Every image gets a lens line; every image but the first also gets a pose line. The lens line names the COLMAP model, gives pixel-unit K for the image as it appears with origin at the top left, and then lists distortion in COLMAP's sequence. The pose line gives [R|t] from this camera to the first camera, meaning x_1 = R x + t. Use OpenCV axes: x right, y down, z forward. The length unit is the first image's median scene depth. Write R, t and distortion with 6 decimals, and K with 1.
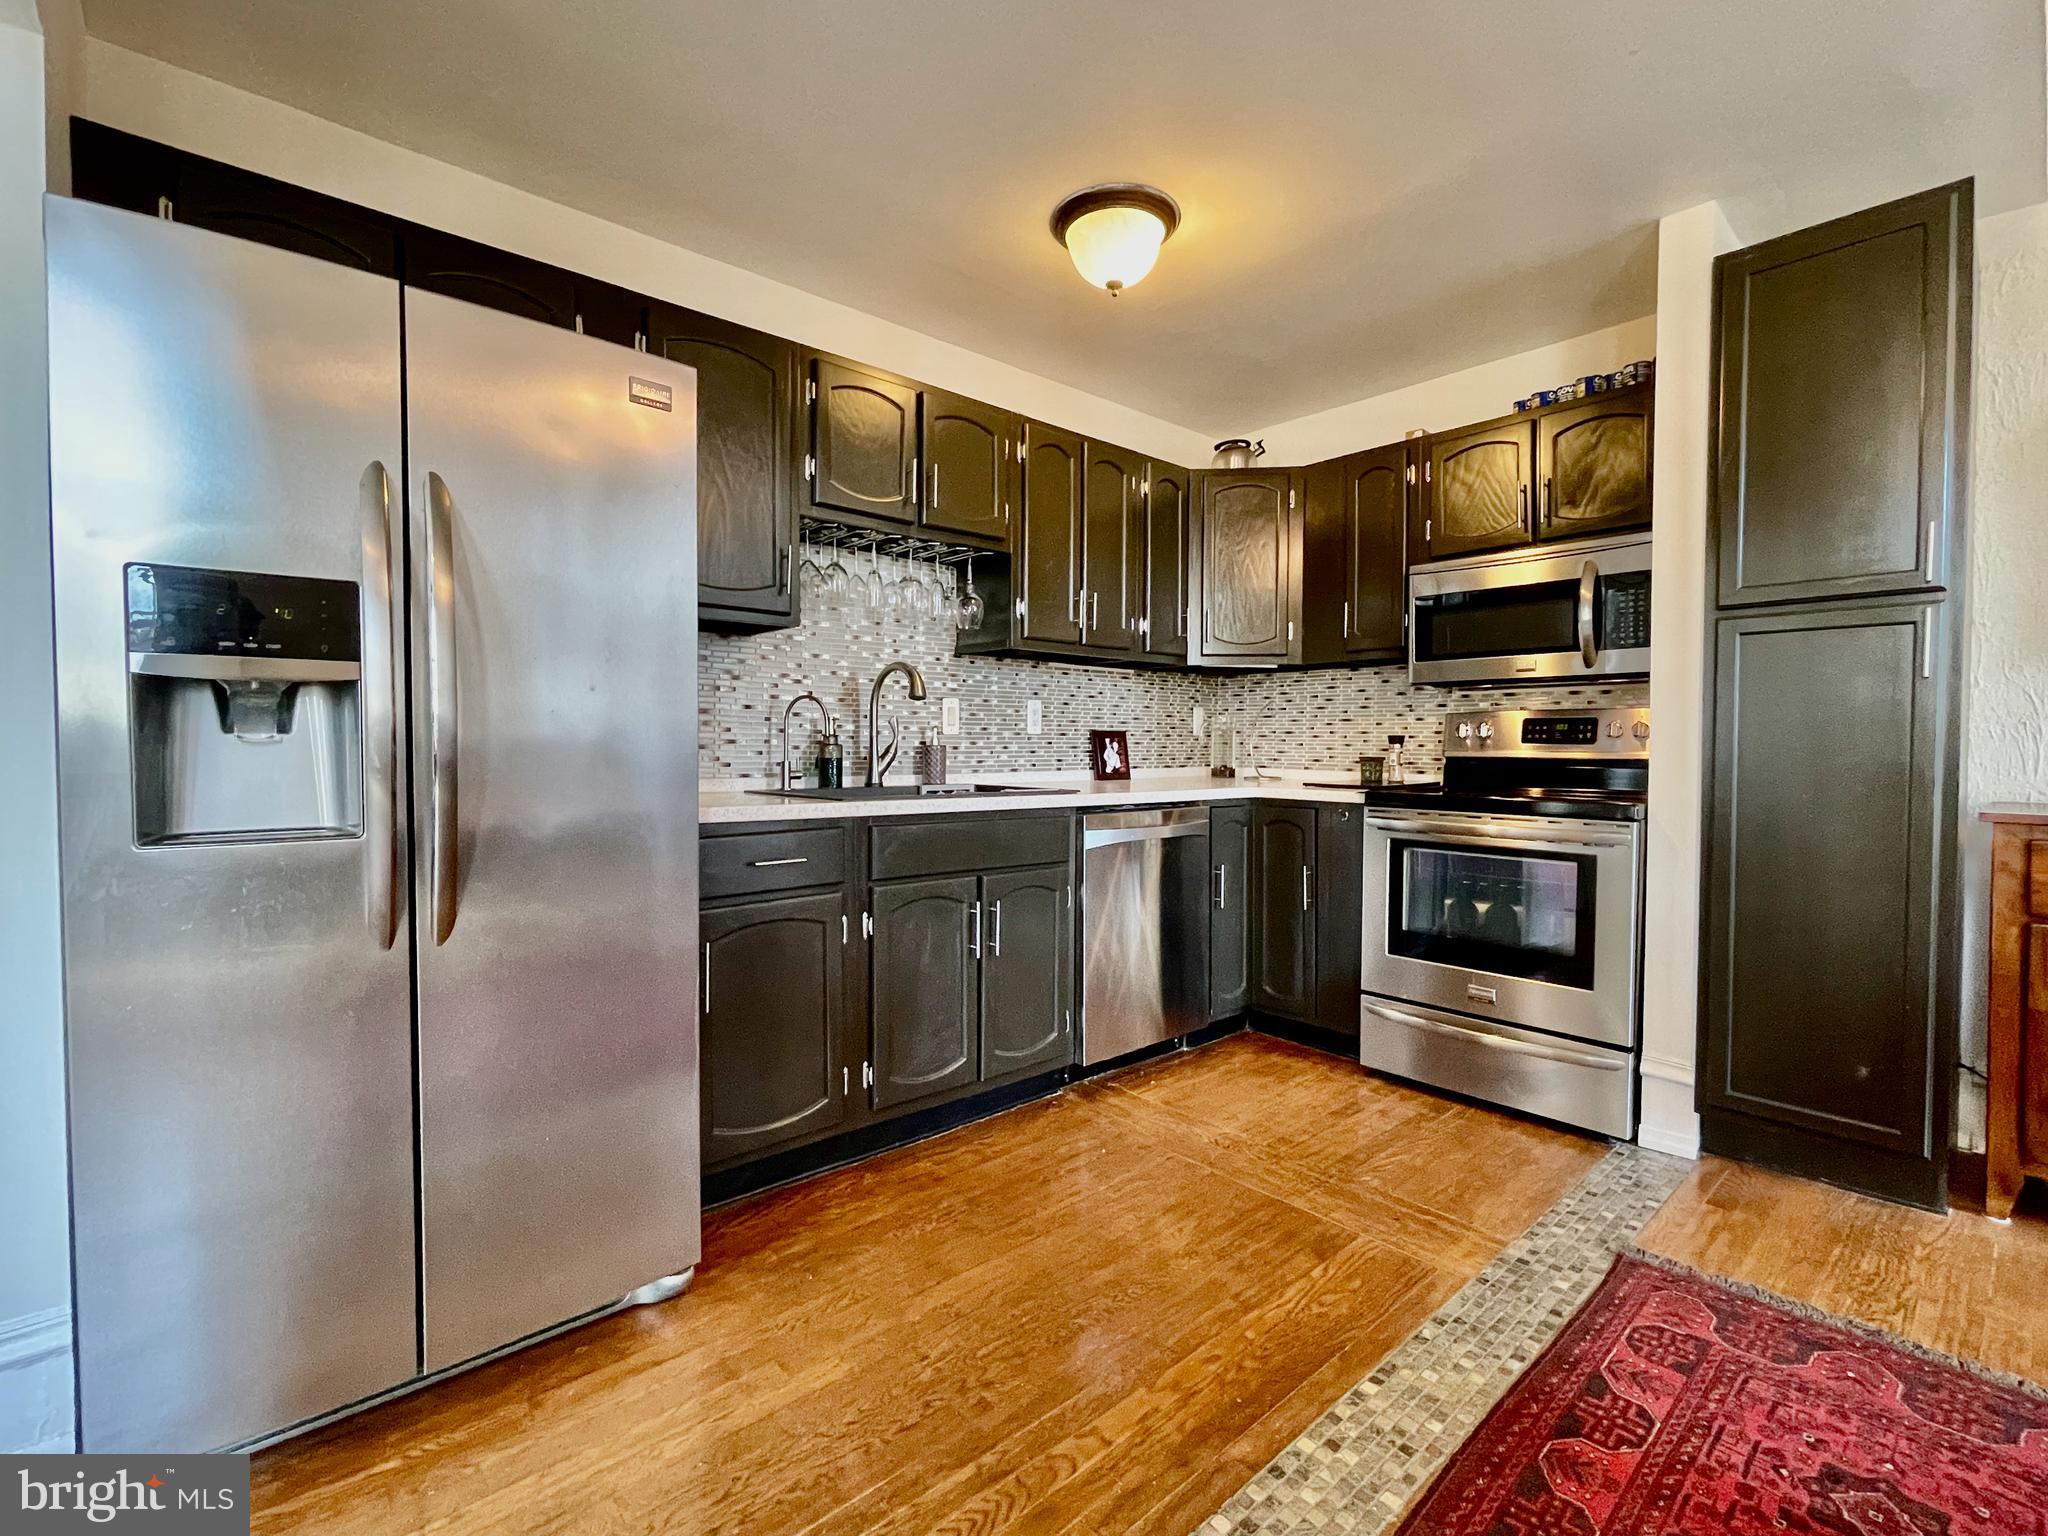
lens RADIAL K [[909.3, 0, 1024.0], [0, 909.3, 768.0], [0, 0, 1]] dist [0.000805, -0.000012]
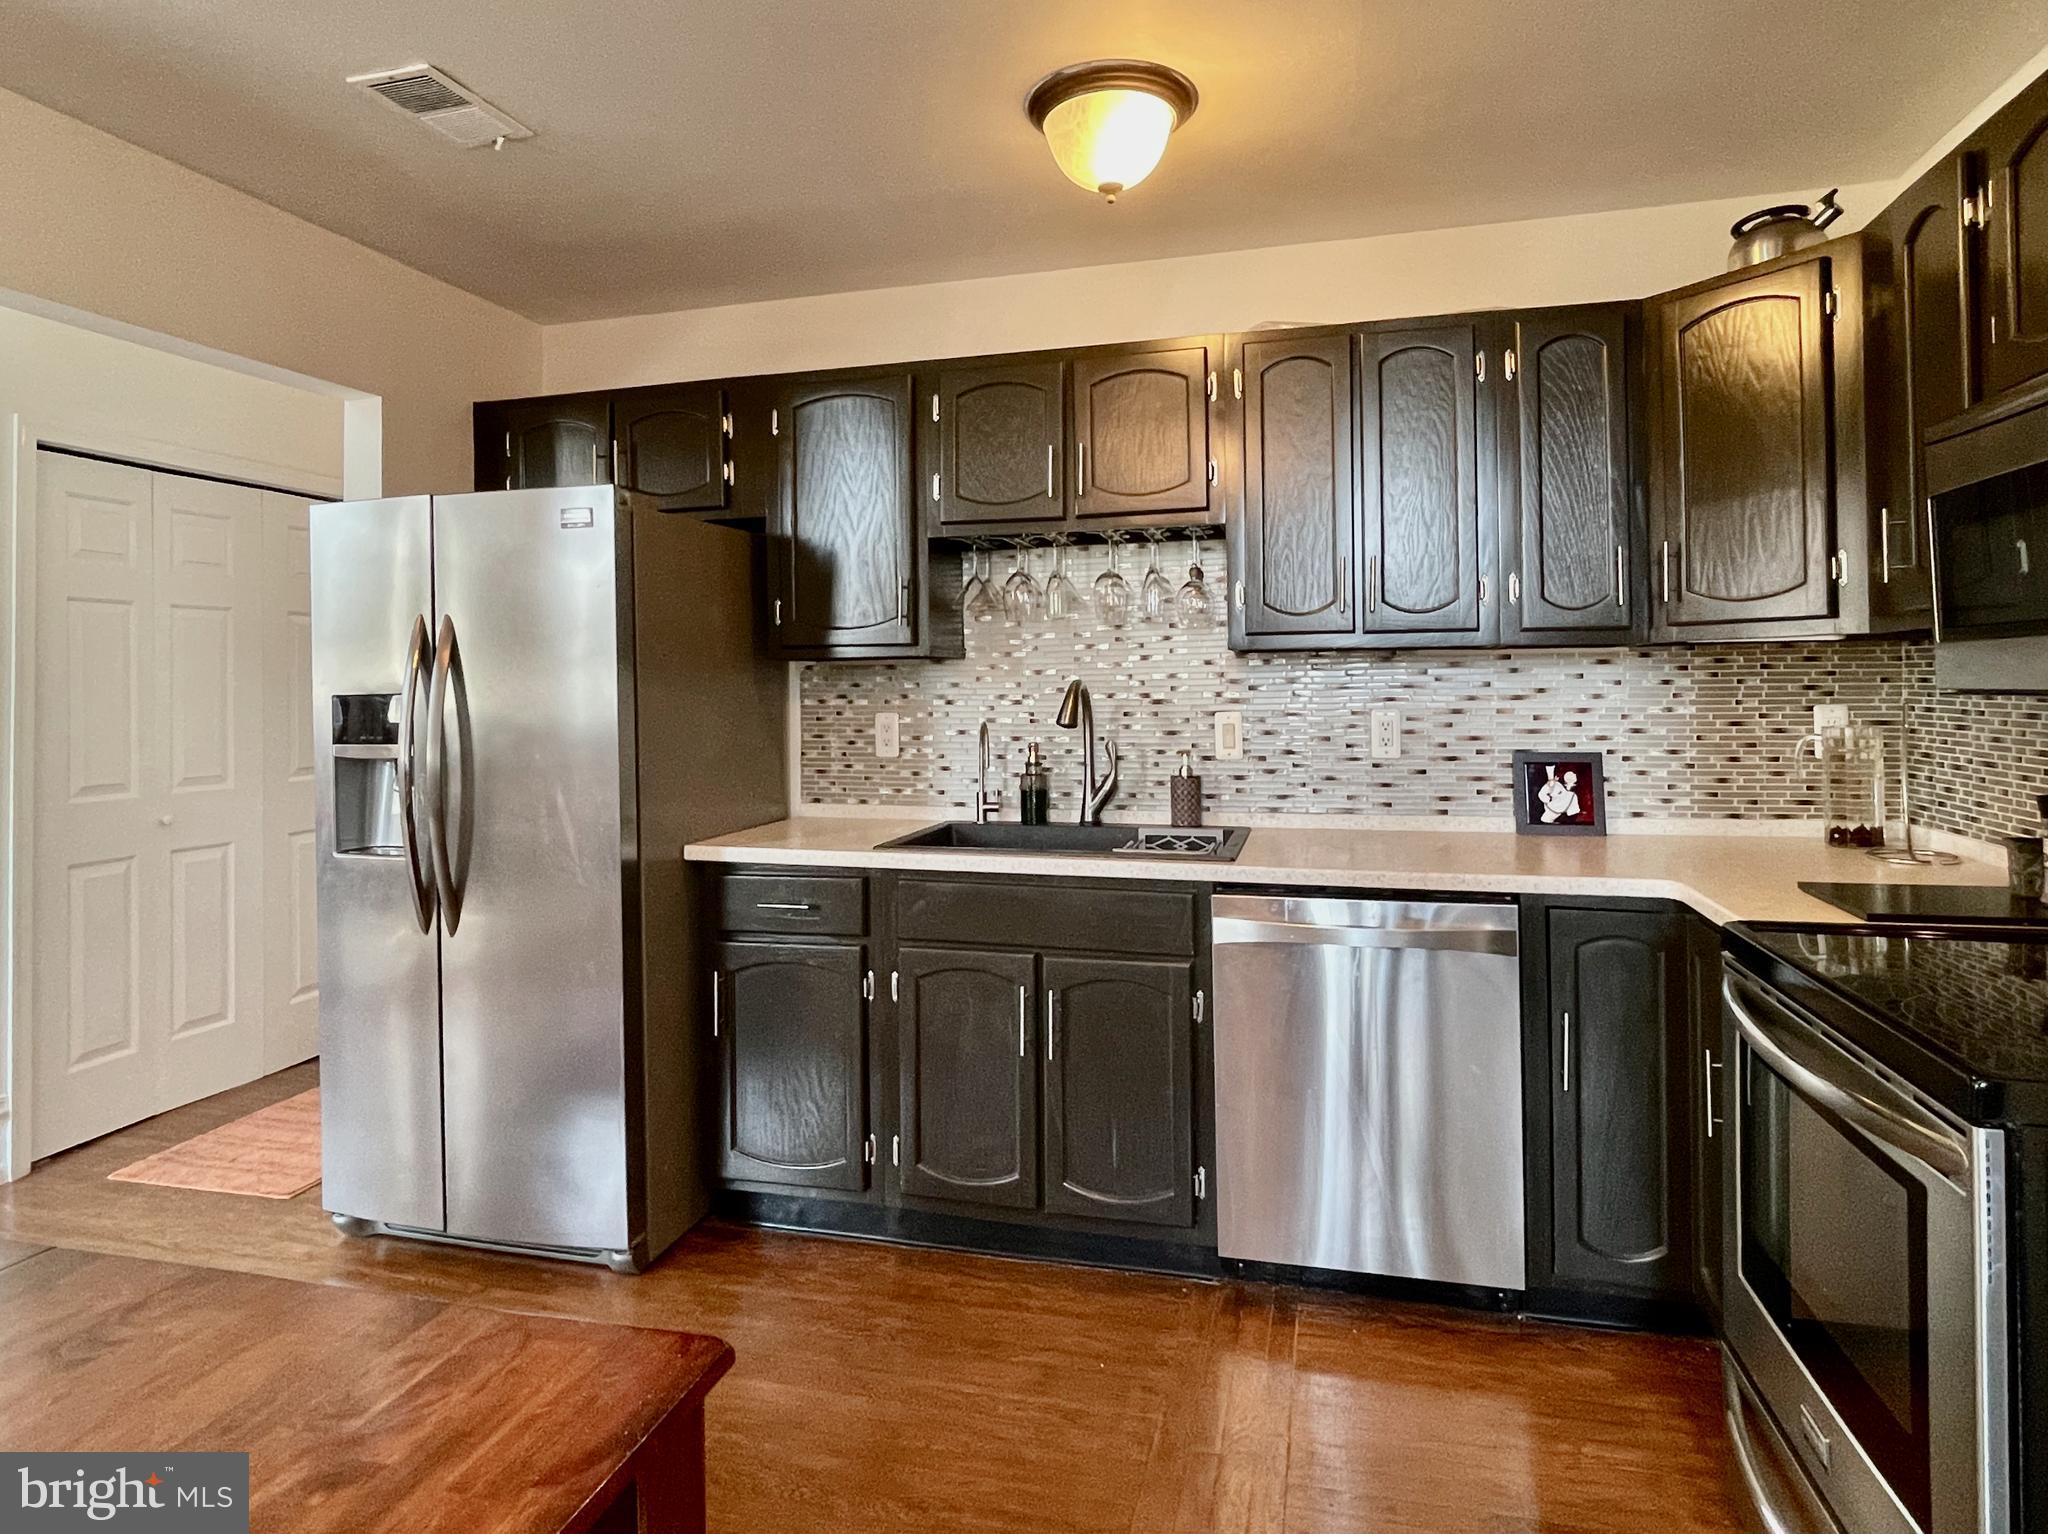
lens RADIAL K [[1169.1, 0, 1023.9], [0, 1169.1, 673.1], [0, 0, 1]] dist [0.000146, -0.001048]
pose [[0.564156, -0.017322, -0.825487, 0.714779], [-0.008518, 0.999605, -0.026797, -0.092999], [0.825624, 0.022149, 0.563785, 0.348415]]
